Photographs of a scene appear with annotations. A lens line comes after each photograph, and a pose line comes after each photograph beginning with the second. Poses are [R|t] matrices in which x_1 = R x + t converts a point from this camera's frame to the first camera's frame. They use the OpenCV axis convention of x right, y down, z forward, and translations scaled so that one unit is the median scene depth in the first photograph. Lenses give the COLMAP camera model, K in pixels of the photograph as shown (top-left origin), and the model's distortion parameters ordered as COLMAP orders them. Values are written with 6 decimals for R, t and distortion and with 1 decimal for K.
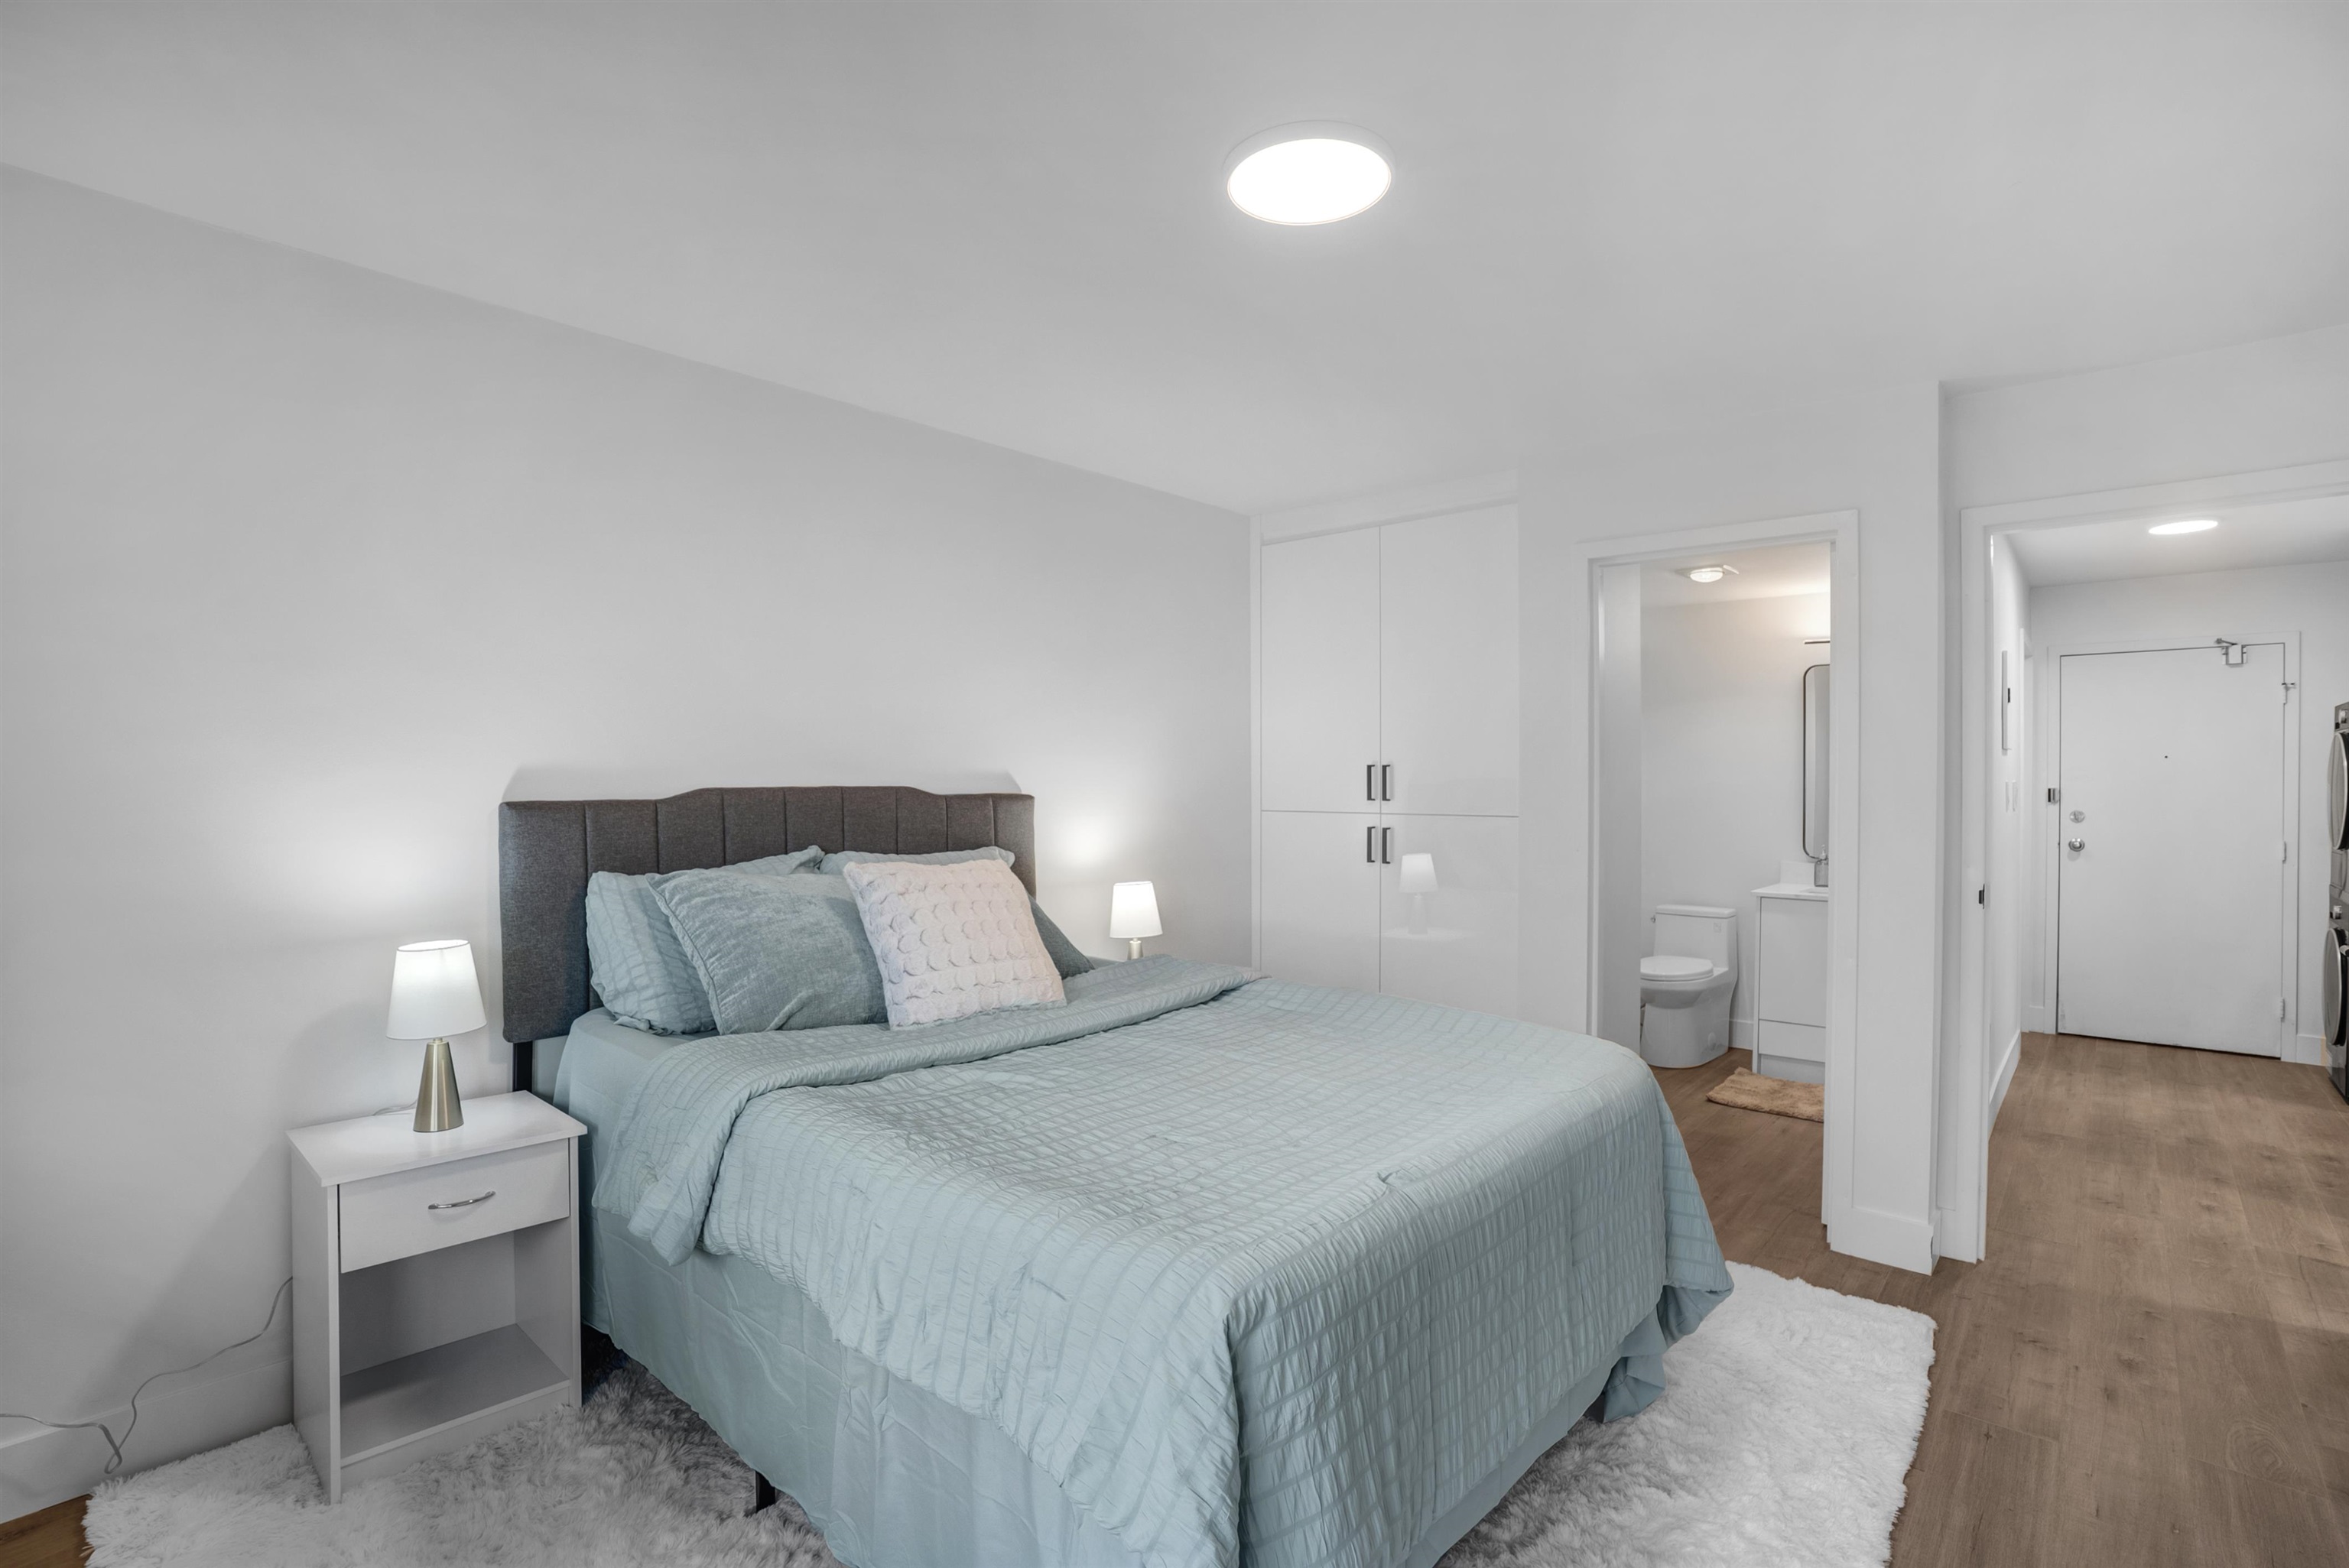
lens RADIAL K [[1116.2, 0, 1160.4], [0, 1116.2, 787.5], [0, 0, 1]] dist [-0.077852, 0.031366]
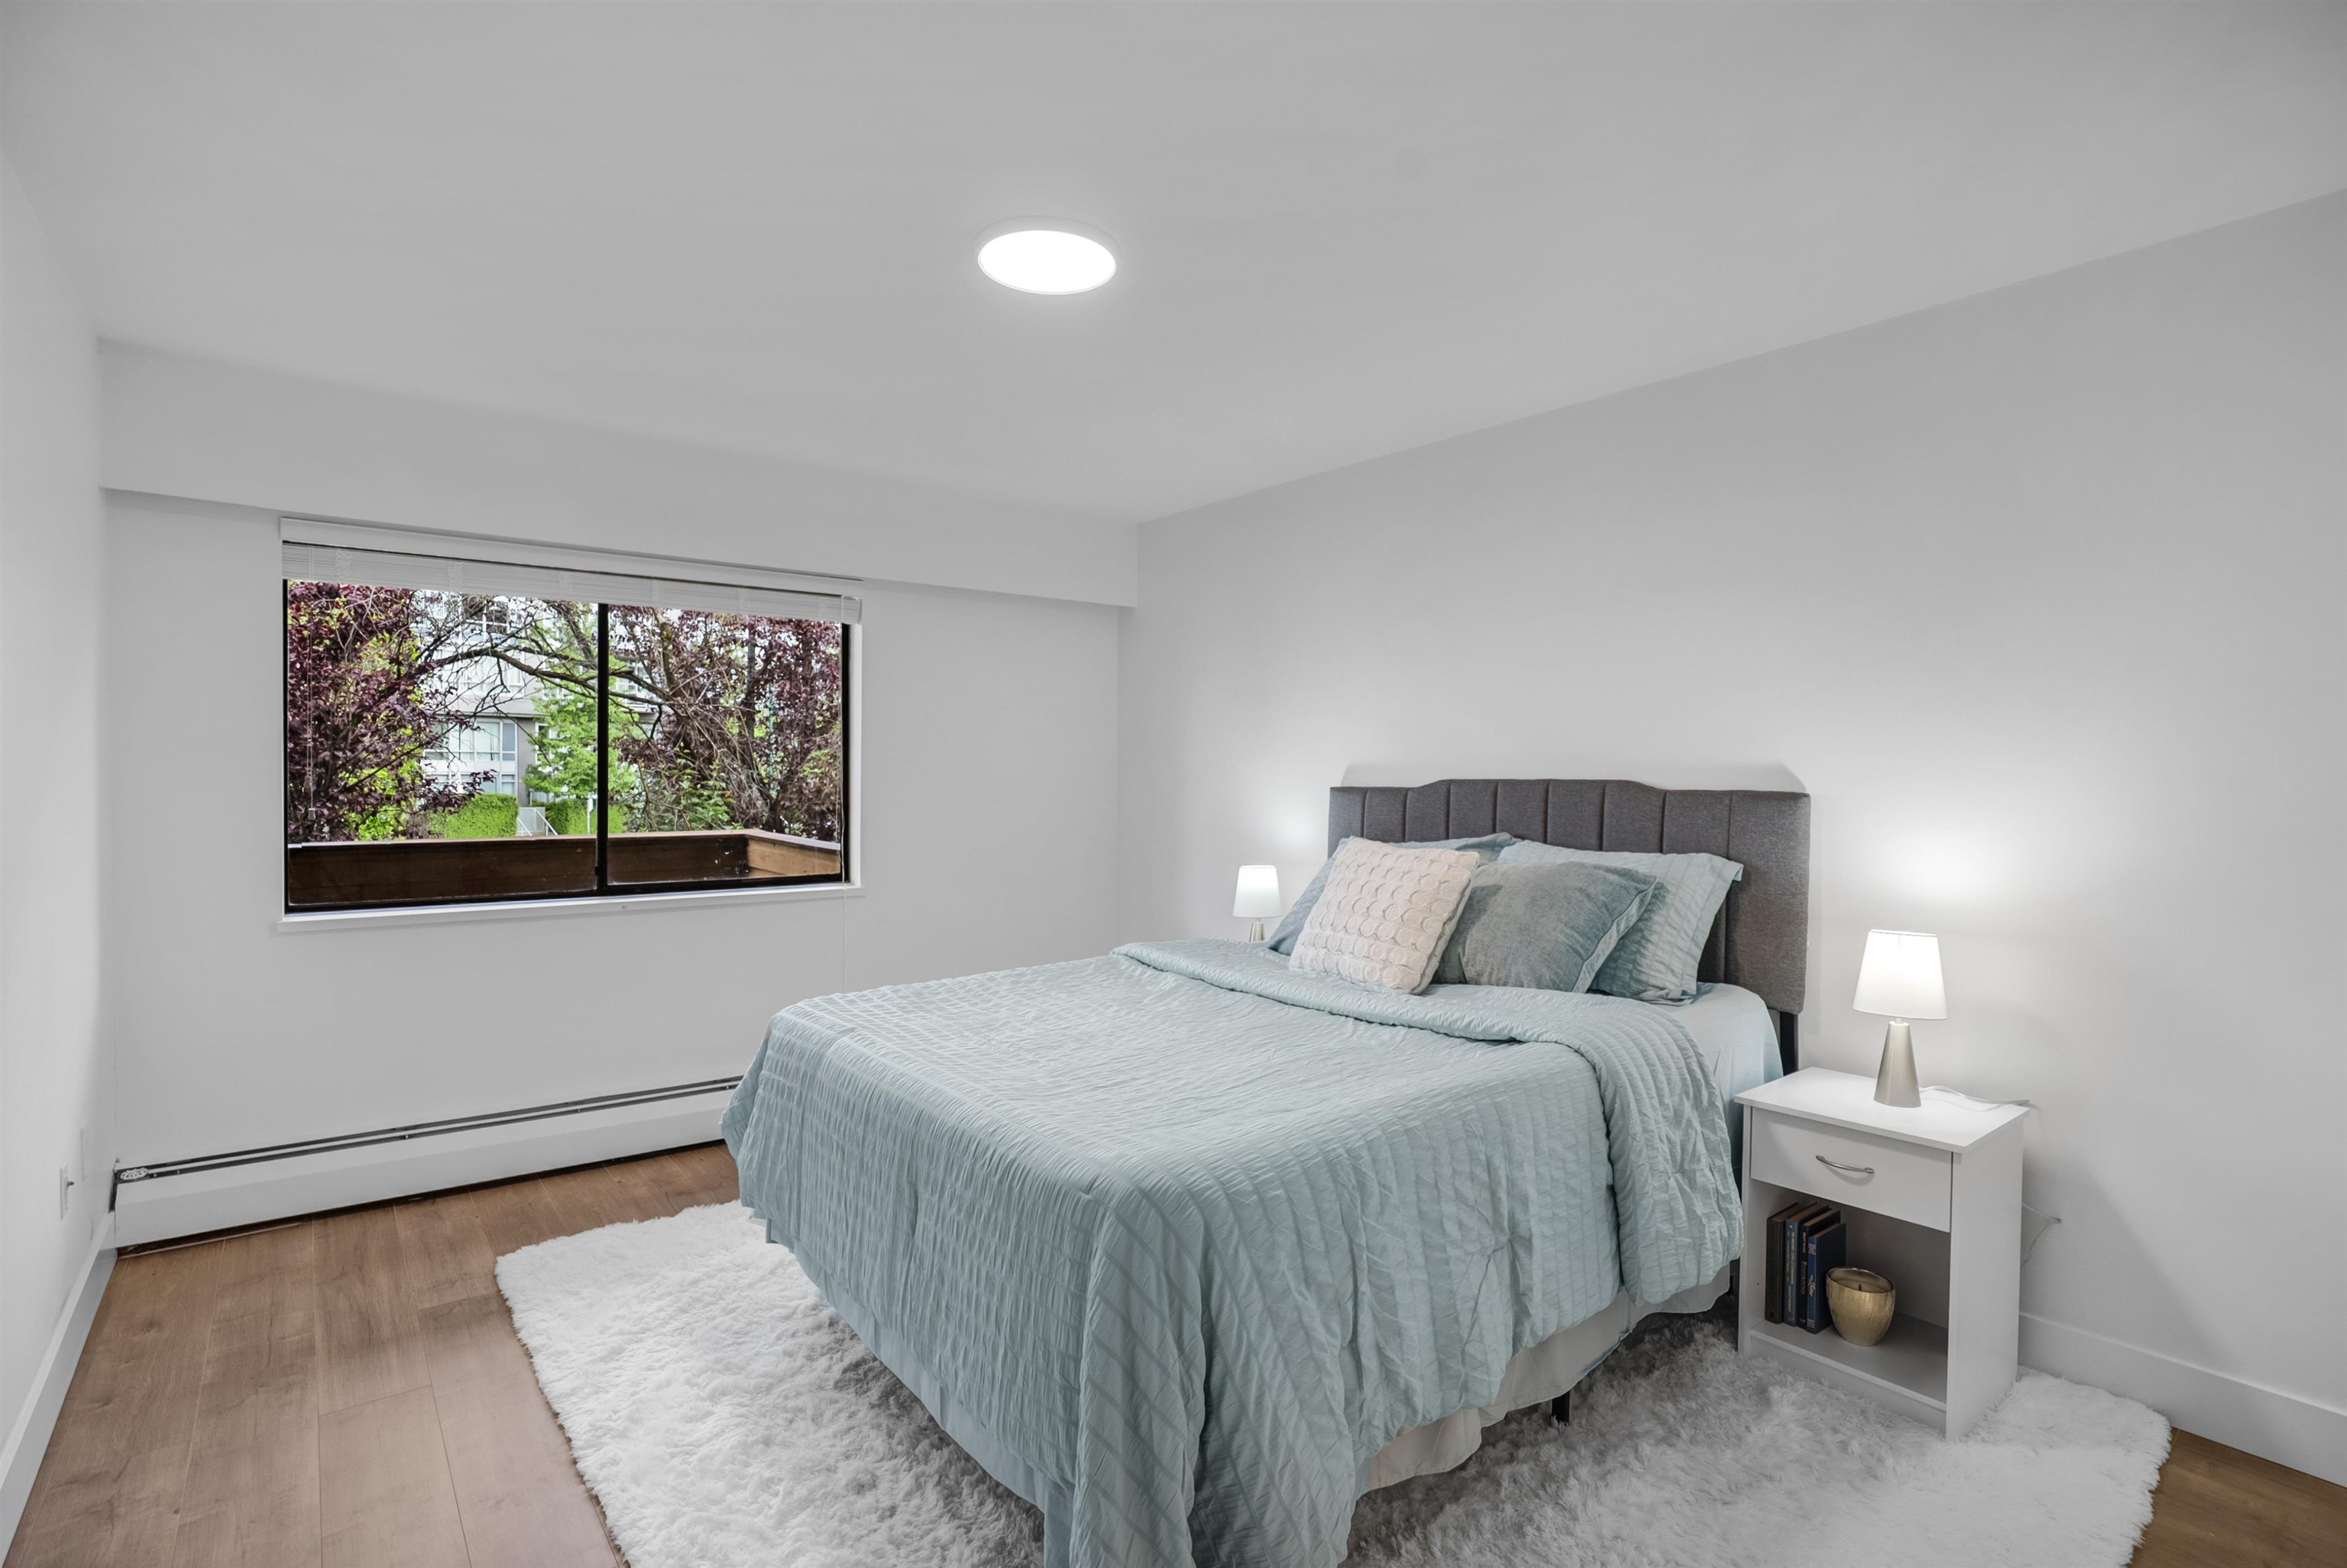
lens RADIAL K [[1115.2, 0, 1159.4], [0, 1115.2, 787.5], [0, 0, 1]] dist [-0.077852, 0.031366]
pose [[-0.148497, 0.022545, -0.988656, 1.479984], [0.000009, 0.999740, 0.022796, -0.032156], [0.988913, 0.003376, -0.148459, 1.466241]]
